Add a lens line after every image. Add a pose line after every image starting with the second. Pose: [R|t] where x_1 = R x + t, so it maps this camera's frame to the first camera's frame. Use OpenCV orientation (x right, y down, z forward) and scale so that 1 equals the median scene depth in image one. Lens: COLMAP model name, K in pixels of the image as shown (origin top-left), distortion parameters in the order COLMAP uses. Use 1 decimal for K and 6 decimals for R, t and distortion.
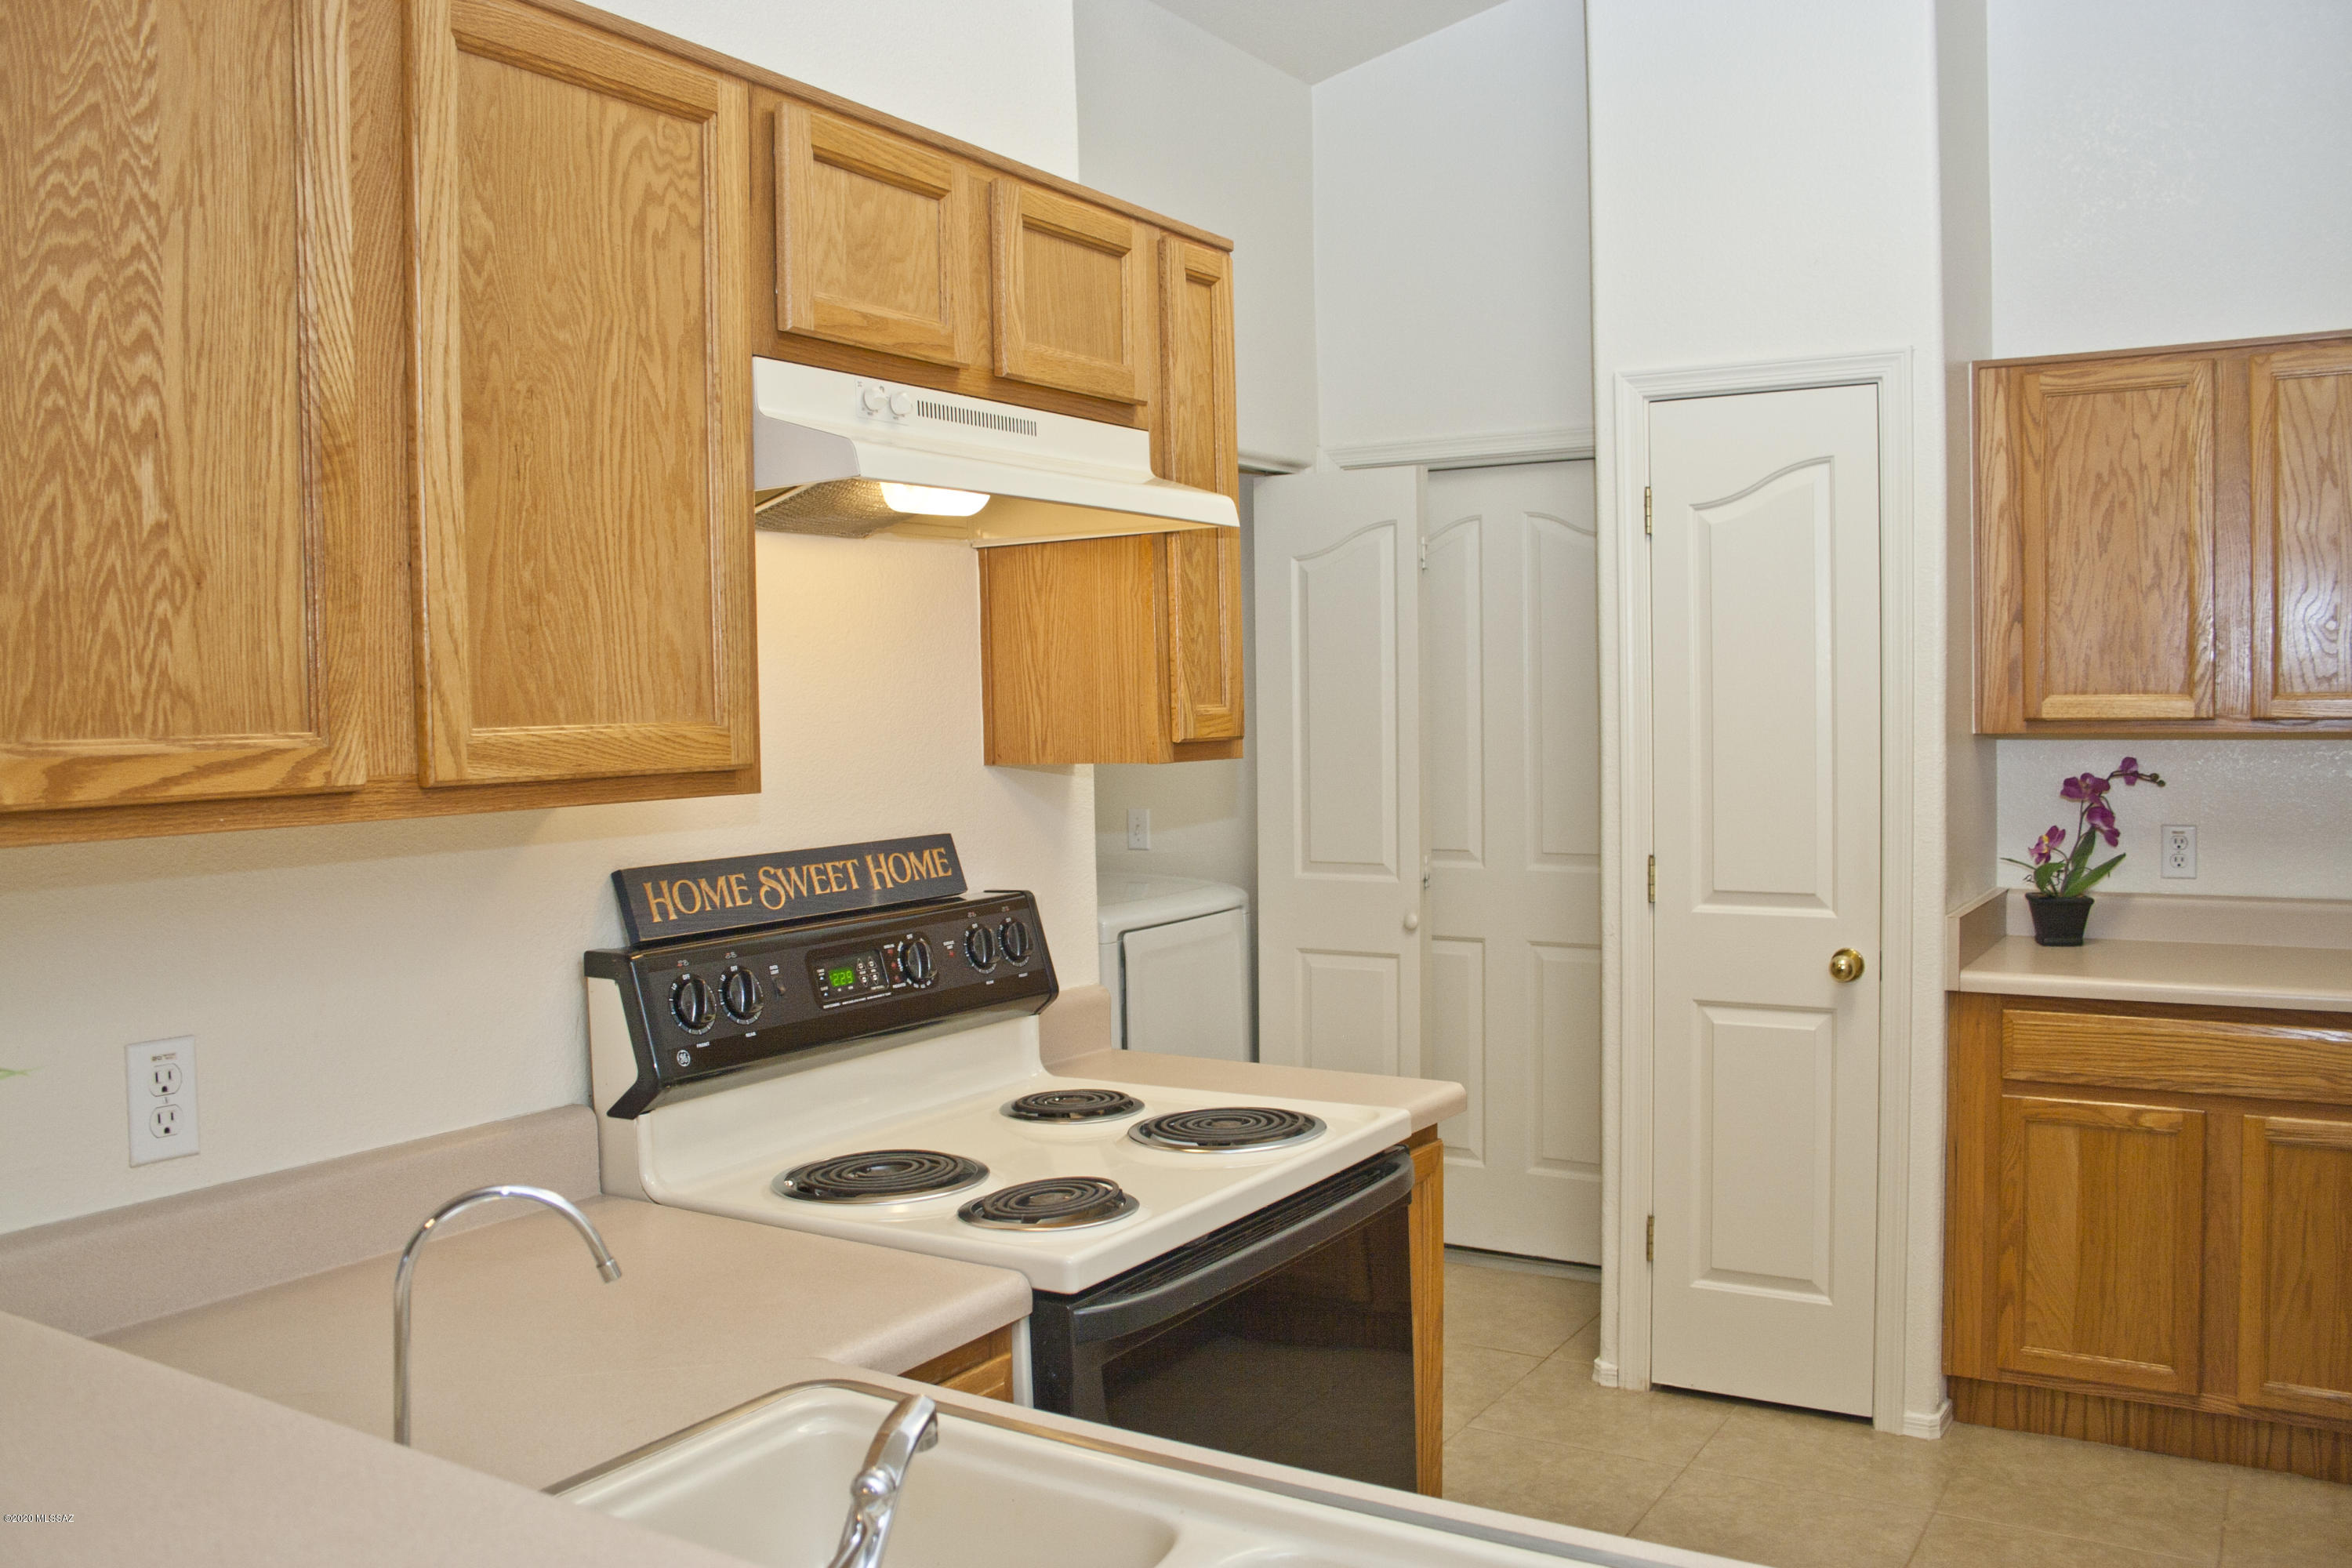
lens RADIAL K [[1969.0, 0, 1160.1], [0, 1969.0, 780.0], [0, 0, 1]] dist [-0.136434, 0.102681]
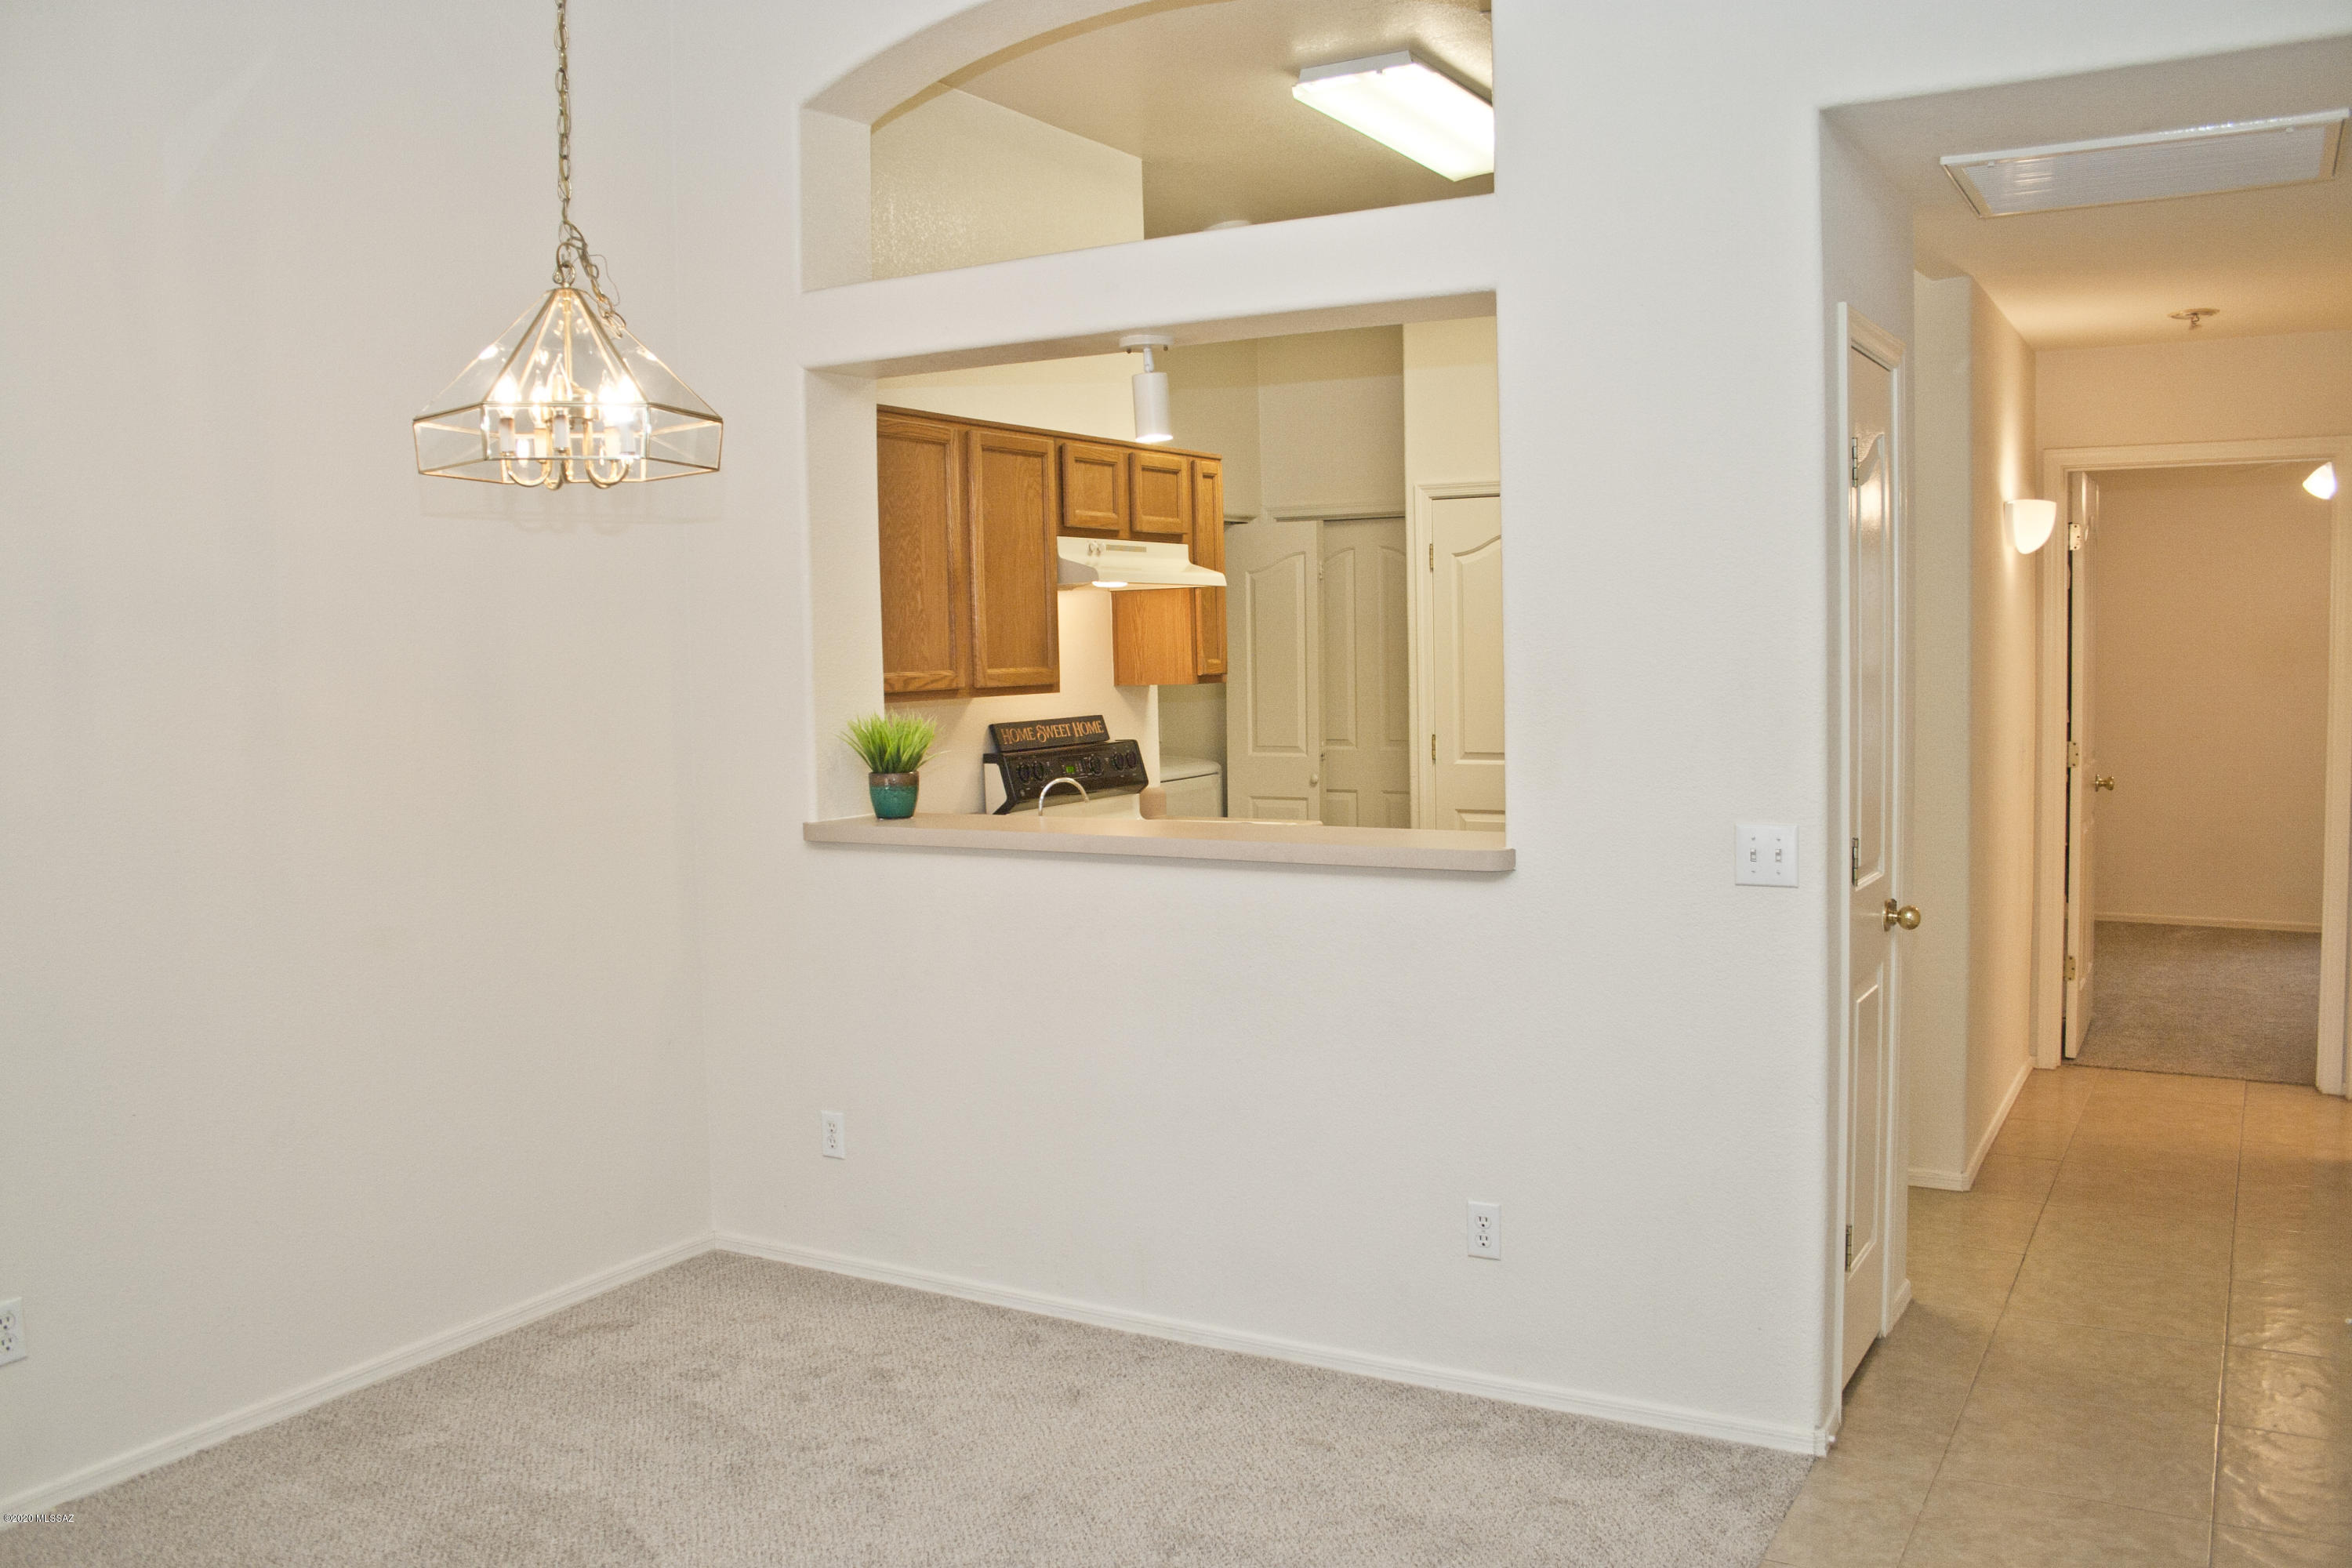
lens RADIAL K [[1969.0, 0, 1176.8], [0, 1969.0, 787.8], [0, 0, 1]] dist [-0.136434, 0.102681]
pose [[0.999404, -0.004217, 0.034273, -0.107509], [0.003069, 0.999434, 0.033488, 0.039194], [-0.034394, -0.033362, 0.998851, -1.457797]]
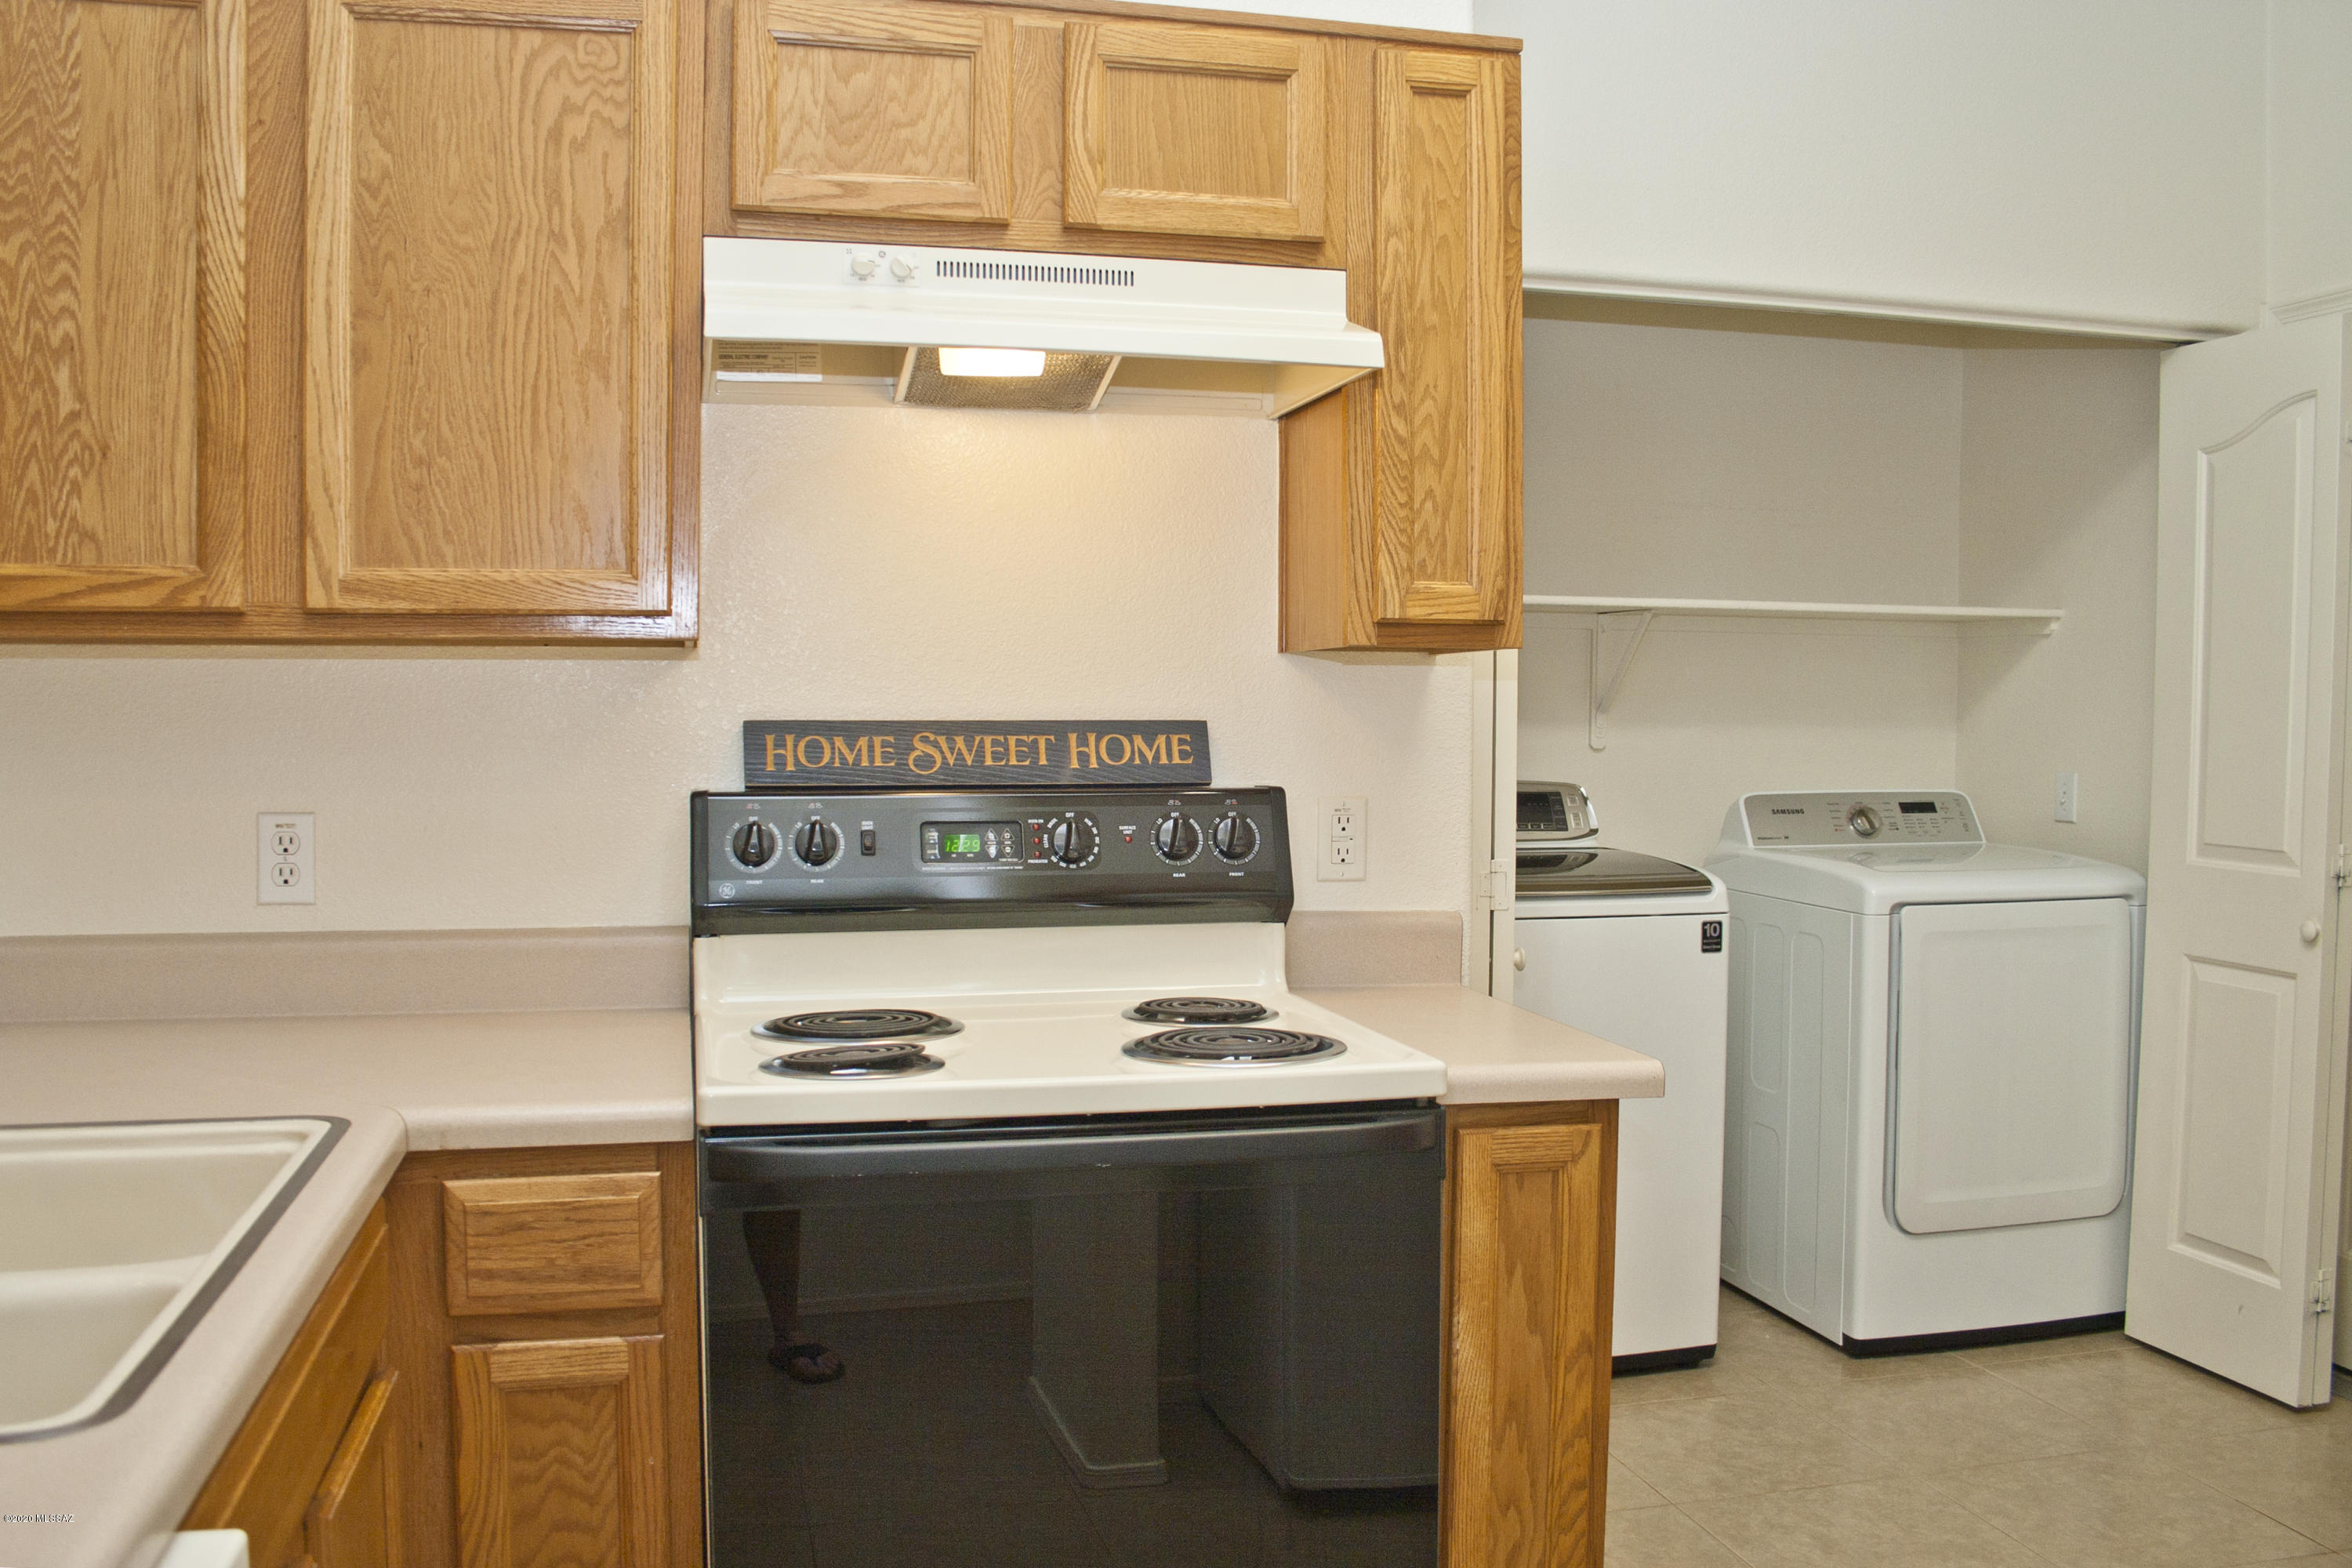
lens RADIAL K [[1969.0, 0, 1098.1], [0, 1969.0, 799.7], [0, 0, 1]] dist [-0.136434, 0.102681]
pose [[0.707850, 0.056434, -0.704105, 0.575126], [-0.046594, 0.998363, 0.033177, 0.038978], [0.704825, 0.009323, 0.709320, 0.310911]]
